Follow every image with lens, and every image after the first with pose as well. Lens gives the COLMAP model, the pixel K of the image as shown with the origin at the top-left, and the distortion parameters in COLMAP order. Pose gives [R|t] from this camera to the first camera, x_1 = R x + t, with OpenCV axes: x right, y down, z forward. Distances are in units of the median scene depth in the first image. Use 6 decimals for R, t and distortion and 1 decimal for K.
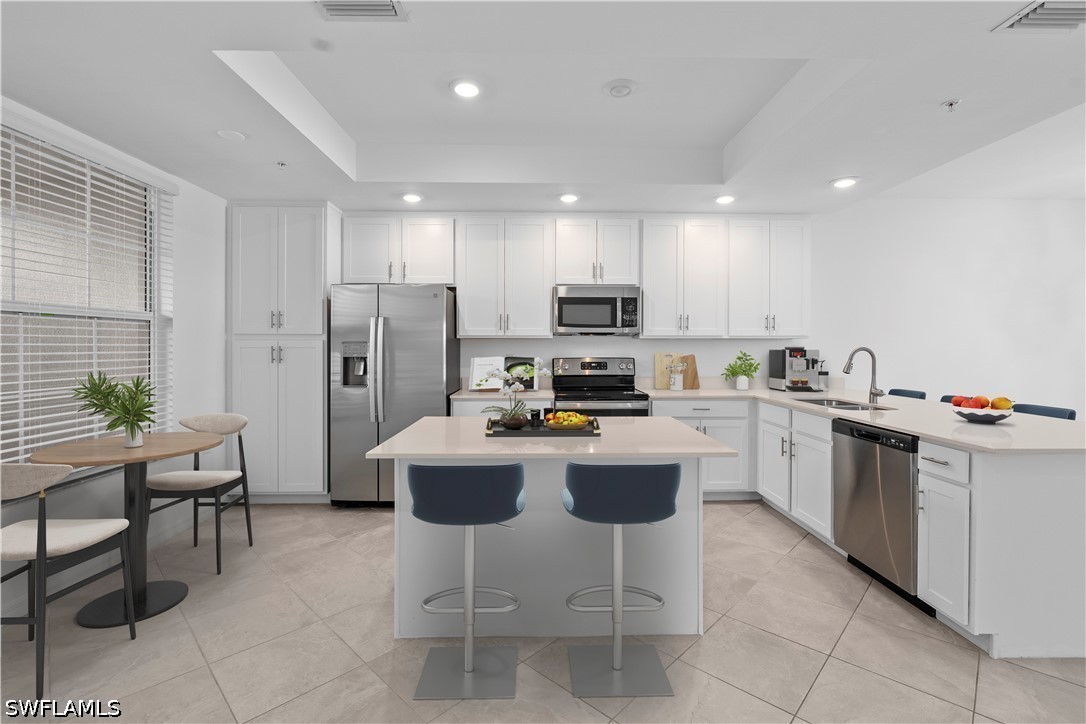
lens RADIAL K [[479.8, 0, 542.1], [0, 479.8, 353.1], [0, 0, 1]] dist [-0.009602, 0.002578]
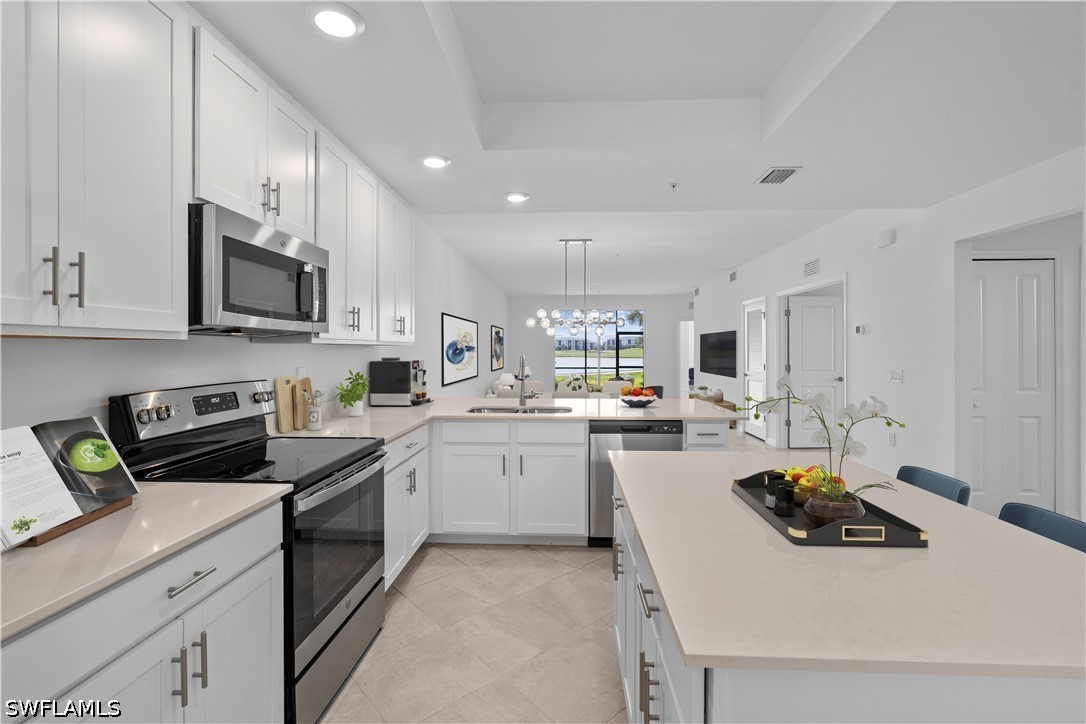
lens RADIAL K [[479.8, 0, 535.3], [0, 479.8, 353.8], [0, 0, 1]] dist [-0.009602, 0.002578]
pose [[0.069307, -0.009657, 0.997549, -0.361315], [0.017177, 0.999816, 0.008485, -0.020720], [-0.997447, 0.016547, 0.069460, 0.780163]]
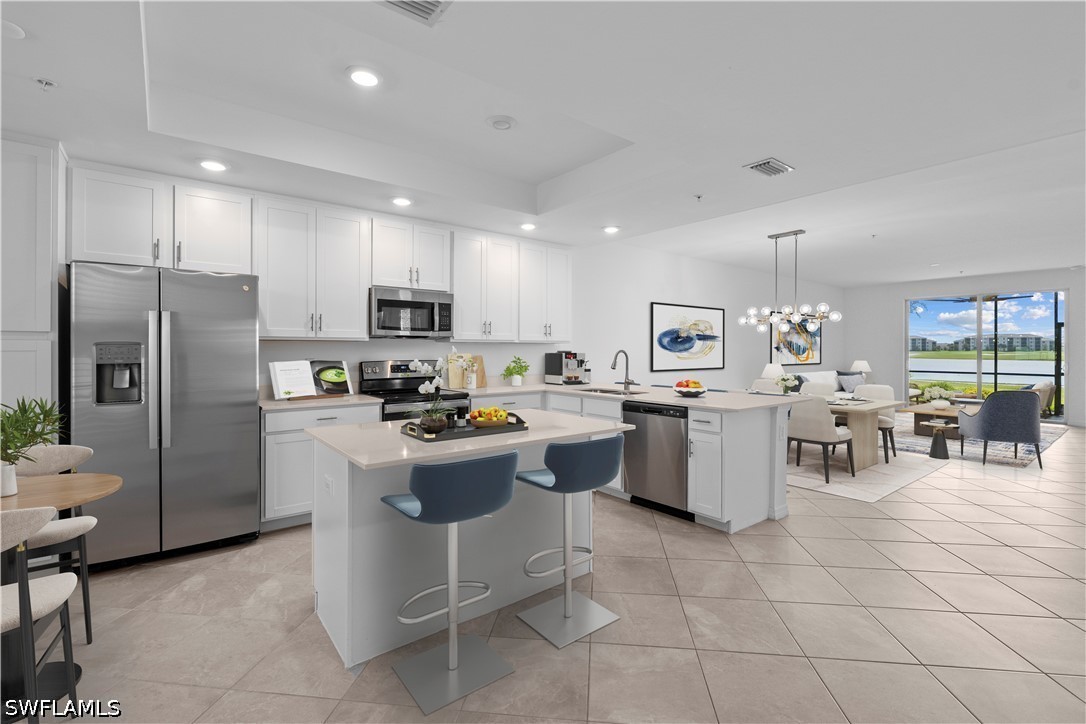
lens RADIAL K [[479.8, 0, 541.0], [0, 479.8, 355.6], [0, 0, 1]] dist [-0.009602, 0.002578]
pose [[0.797933, -0.007031, 0.602705, -0.311491], [0.008065, 0.999967, 0.000987, 0.000654], [-0.602692, 0.004074, 0.797963, 0.025606]]
